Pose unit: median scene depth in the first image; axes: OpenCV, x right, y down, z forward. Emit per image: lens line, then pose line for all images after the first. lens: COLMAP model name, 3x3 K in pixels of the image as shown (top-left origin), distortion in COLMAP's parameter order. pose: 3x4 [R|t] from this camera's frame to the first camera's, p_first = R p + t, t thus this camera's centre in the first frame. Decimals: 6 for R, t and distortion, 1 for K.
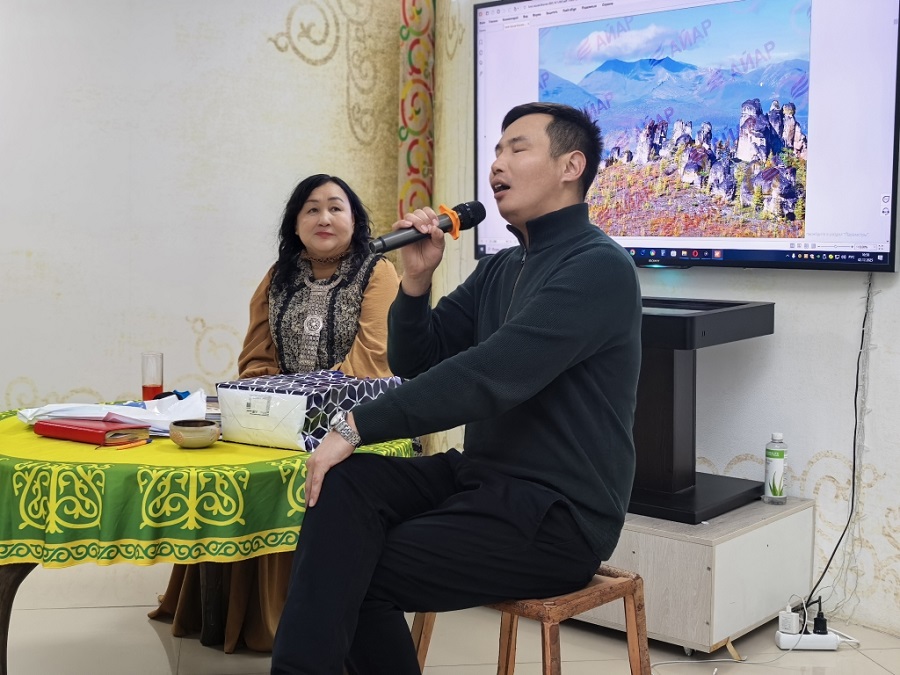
lens RADIAL K [[1234.8, 0, 448.9], [0, 1234.8, 329.2], [0, 0, 1]] dist [0.078093, 0.000000]
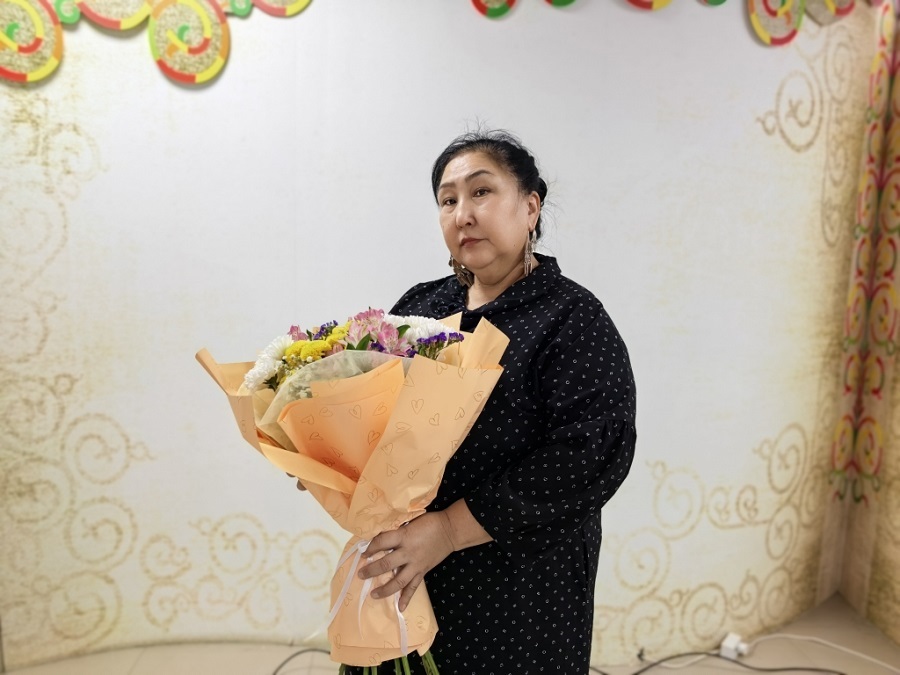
lens RADIAL K [[655.4, 0, 448.9], [0, 655.4, 334.5], [0, 0, 1]] dist [0.004457, -0.007195]
pose [[0.995252, 0.021156, -0.095007, -0.397558], [-0.017312, 0.999005, 0.041105, -0.143318], [0.095782, -0.039265, 0.994628, 0.731390]]
